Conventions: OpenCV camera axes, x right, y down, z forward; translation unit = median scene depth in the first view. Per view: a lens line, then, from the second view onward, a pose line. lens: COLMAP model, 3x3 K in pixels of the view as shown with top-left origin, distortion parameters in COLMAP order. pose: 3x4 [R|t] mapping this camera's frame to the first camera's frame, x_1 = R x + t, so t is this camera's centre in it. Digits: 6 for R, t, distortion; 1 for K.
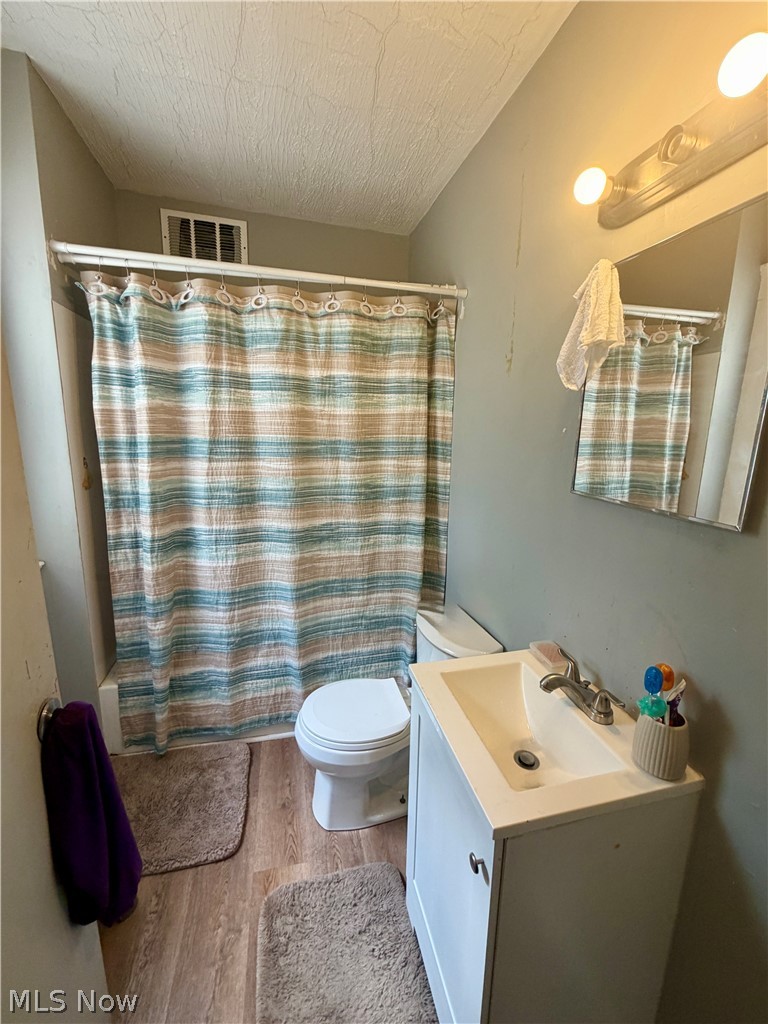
lens RADIAL K [[409.0, 0, 386.1], [0, 409.0, 509.3], [0, 0, 1]] dist [0.000796, -0.000455]
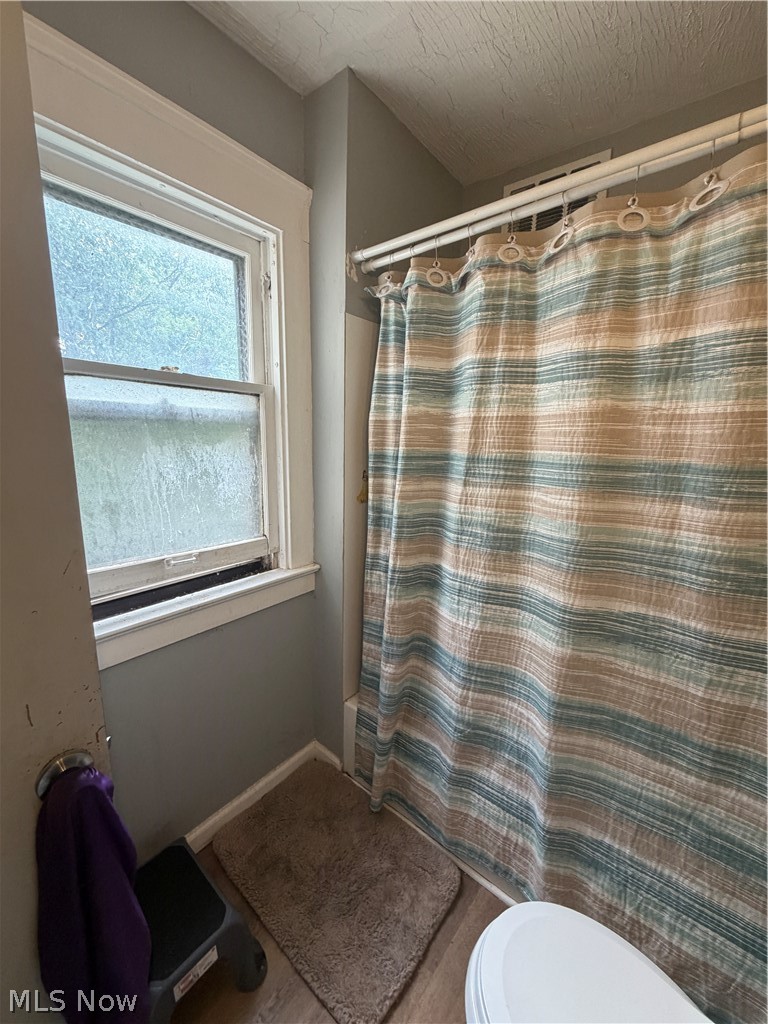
lens RADIAL K [[409.0, 0, 386.1], [0, 409.0, 509.3], [0, 0, 1]] dist [0.000796, -0.000455]
pose [[0.598614, 0.131110, -0.790235, 0.076583], [-0.163682, 0.985720, 0.039553, -0.077688], [0.784136, 0.105670, 0.611526, 0.427495]]
